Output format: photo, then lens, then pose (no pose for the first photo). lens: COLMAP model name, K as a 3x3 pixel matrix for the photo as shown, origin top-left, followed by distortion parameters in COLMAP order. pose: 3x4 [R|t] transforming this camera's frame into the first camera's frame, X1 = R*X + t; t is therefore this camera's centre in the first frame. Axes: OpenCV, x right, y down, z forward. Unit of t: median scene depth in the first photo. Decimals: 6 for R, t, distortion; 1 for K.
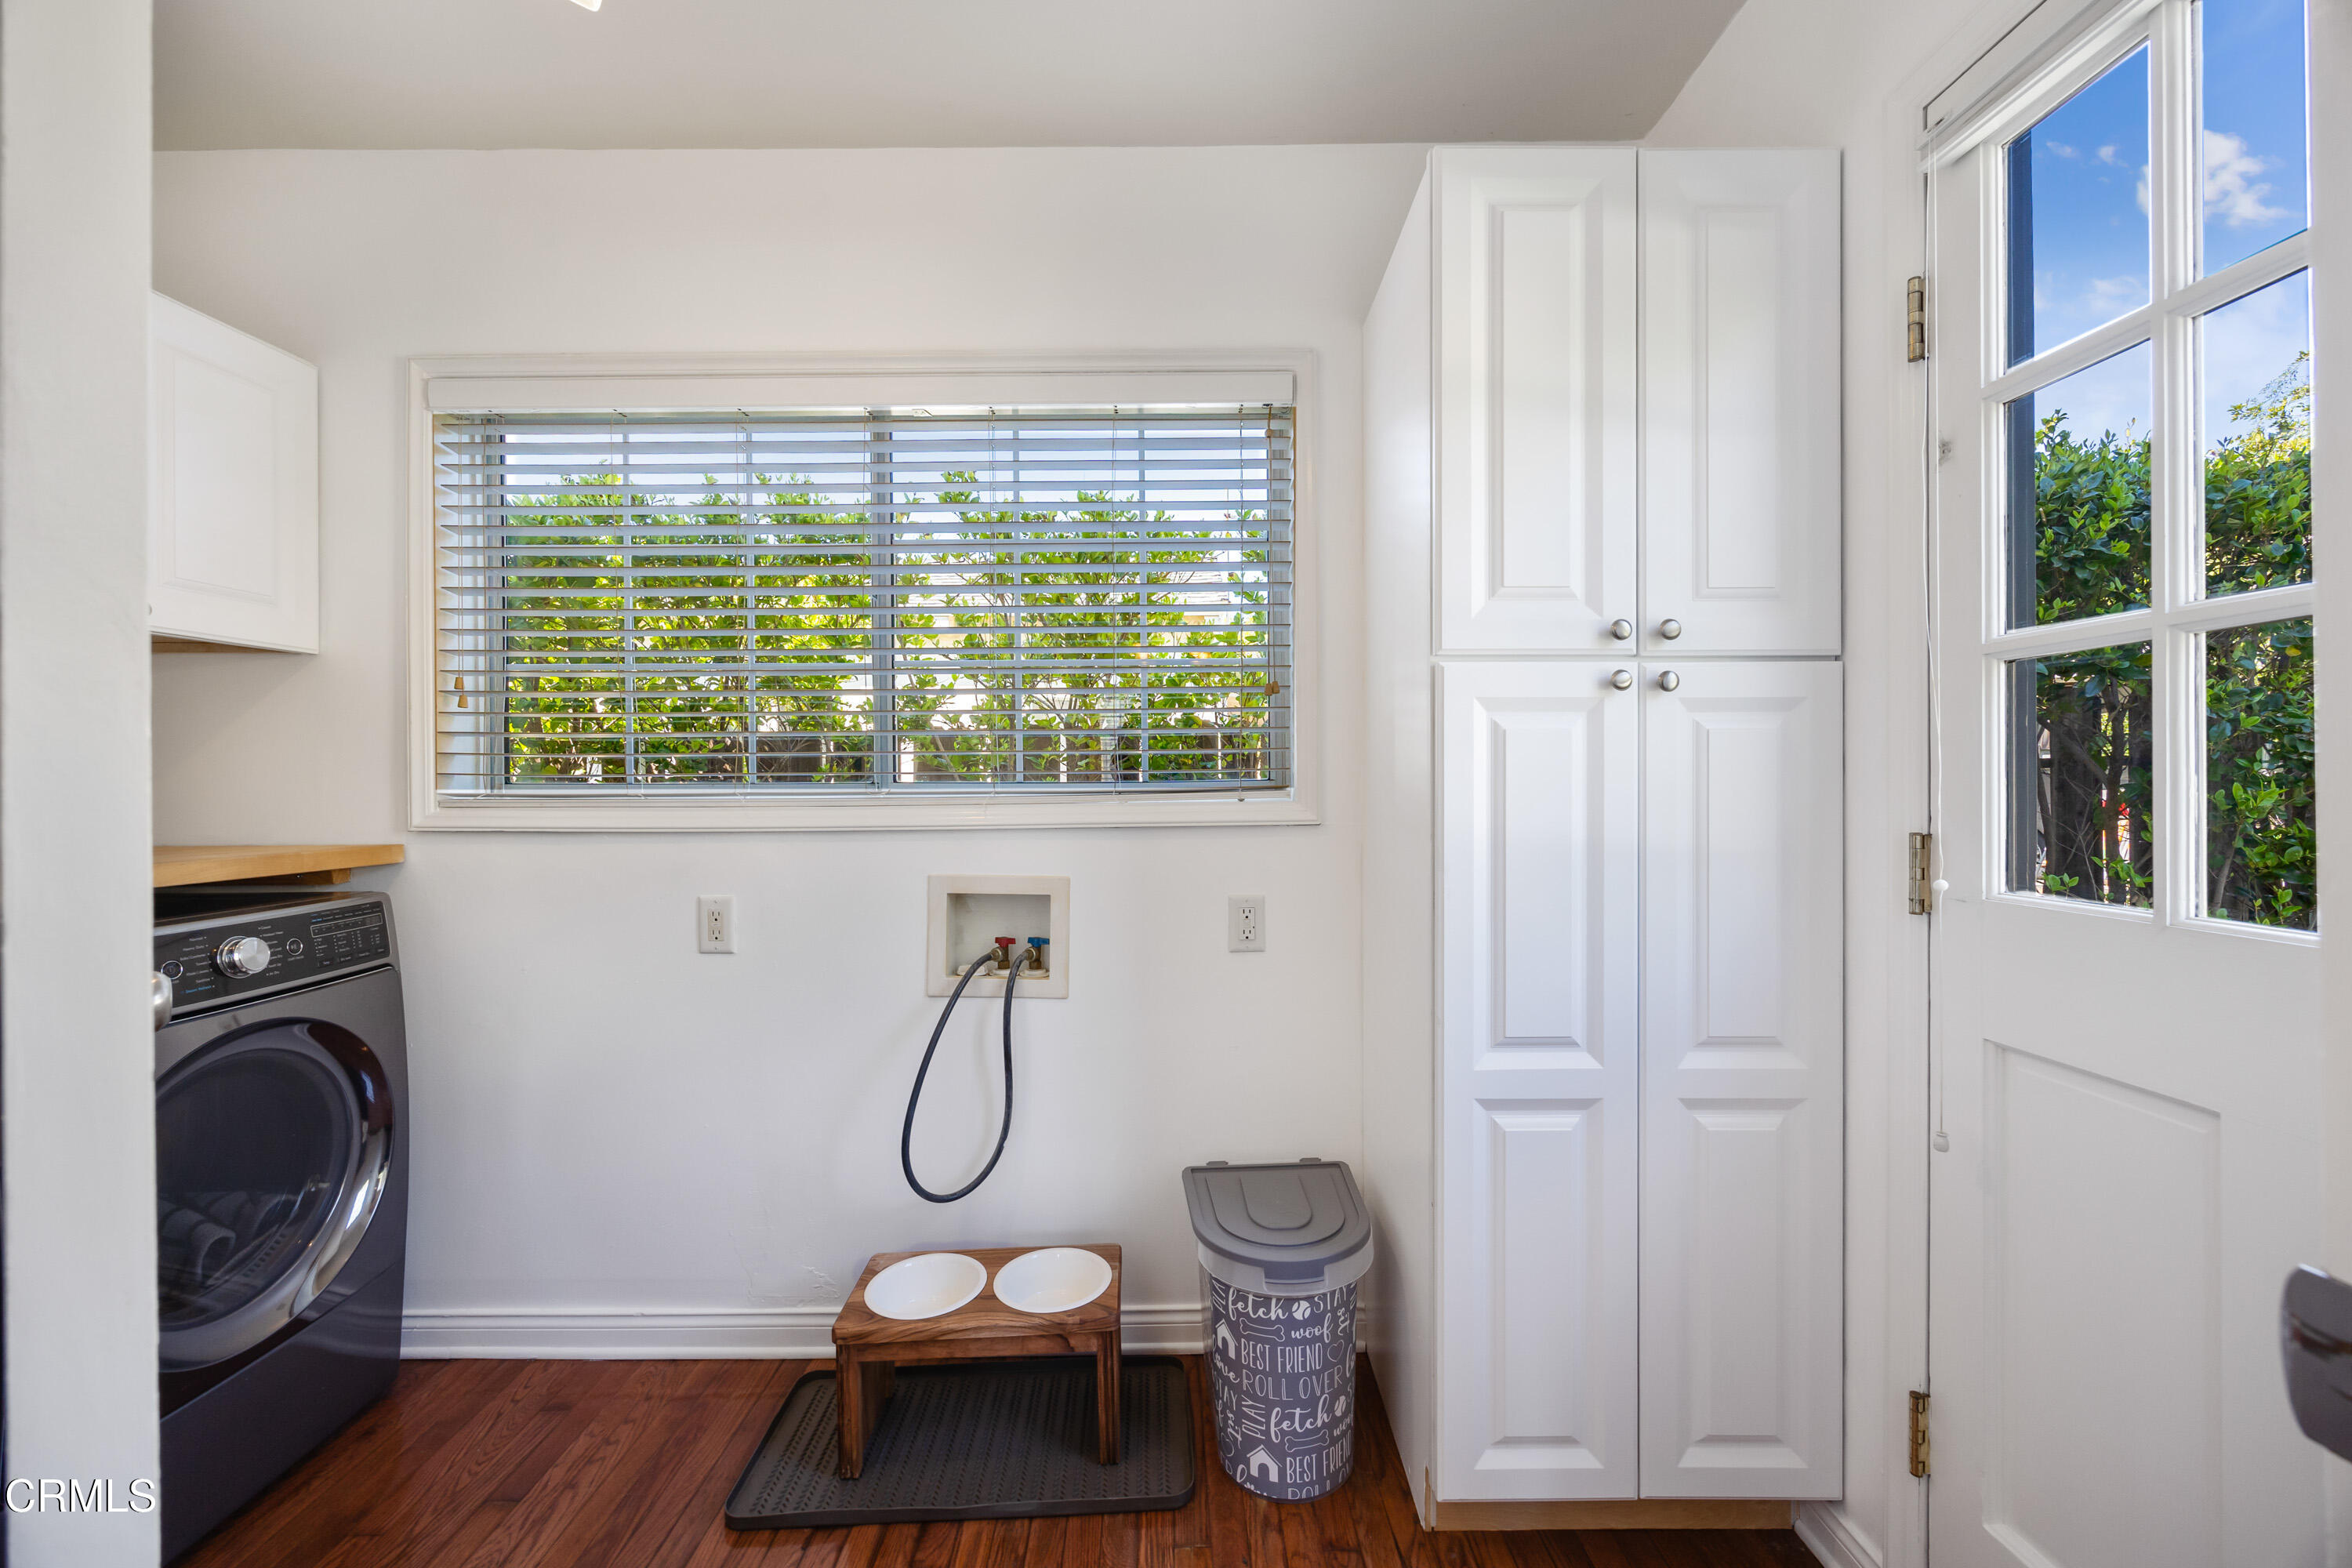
lens RADIAL K [[910.7, 0, 1191.3], [0, 910.7, 786.2], [0, 0, 1]] dist [0.000502, -0.000068]
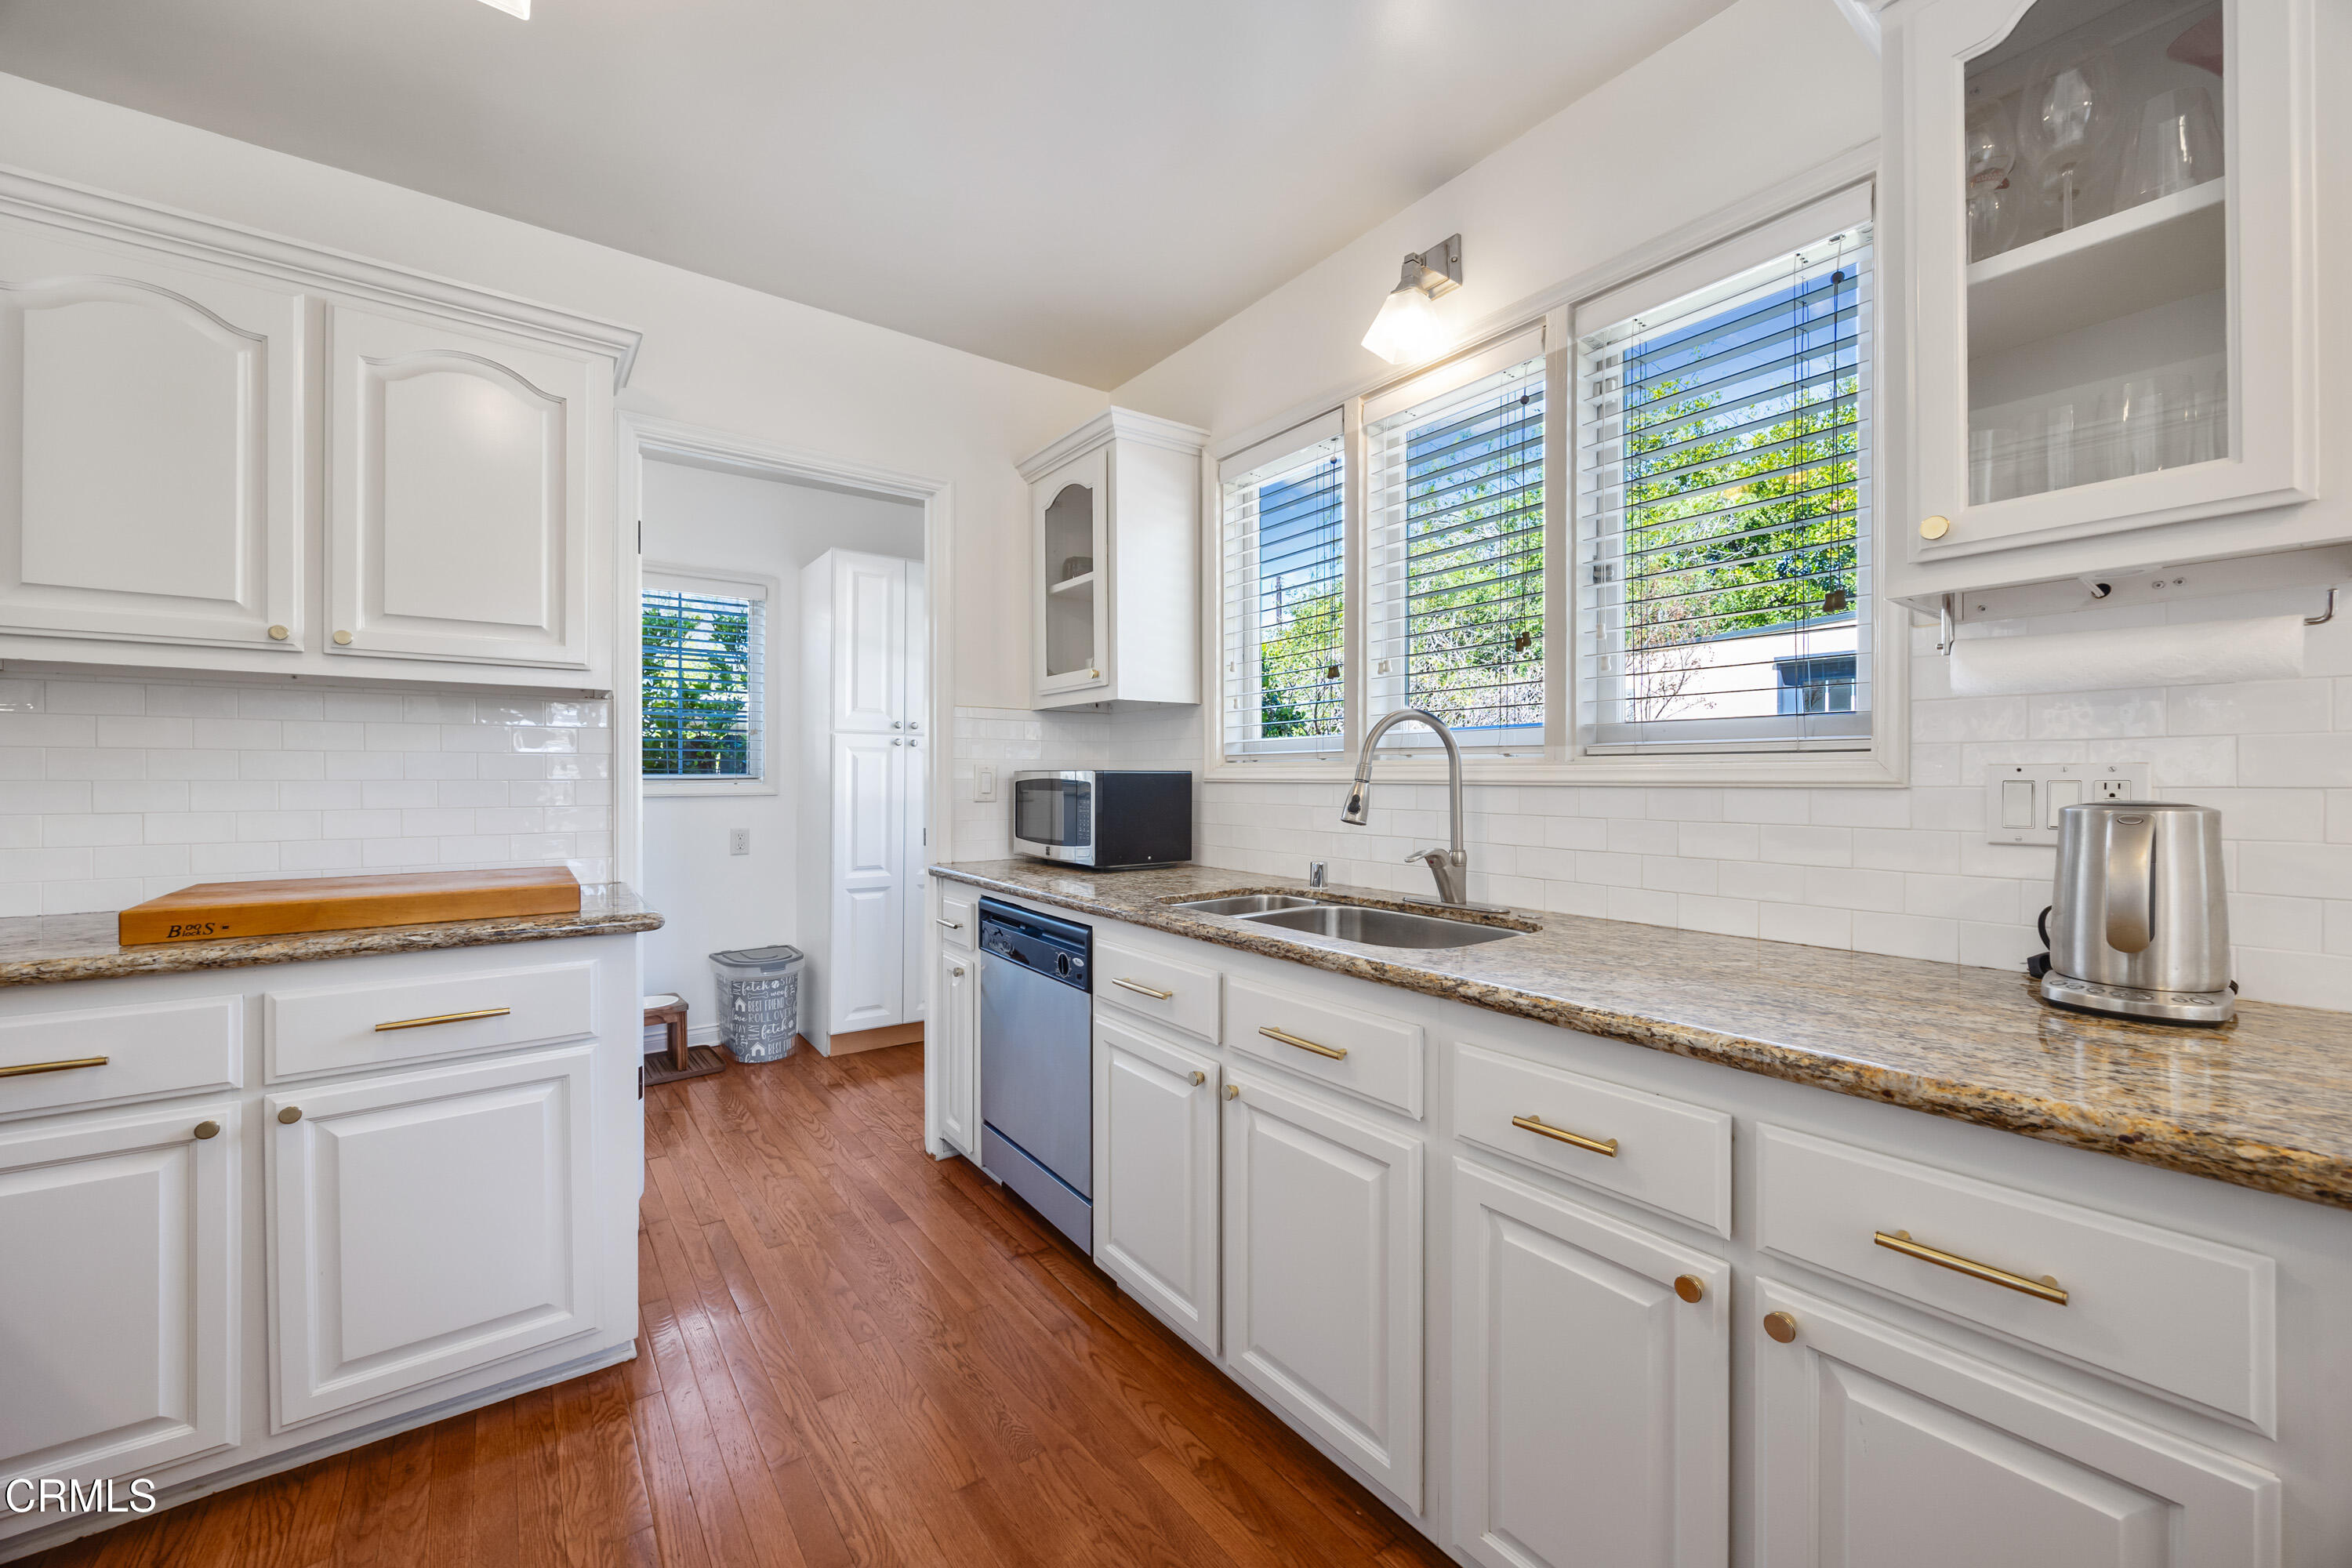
lens RADIAL K [[910.7, 0, 1191.3], [0, 910.7, 786.2], [0, 0, 1]] dist [0.000502, -0.000068]
pose [[0.806847, 0.006905, 0.590719, -0.452688], [-0.008336, 0.999965, -0.000304, 0.017063], [-0.590701, -0.004679, 0.806877, -1.749504]]
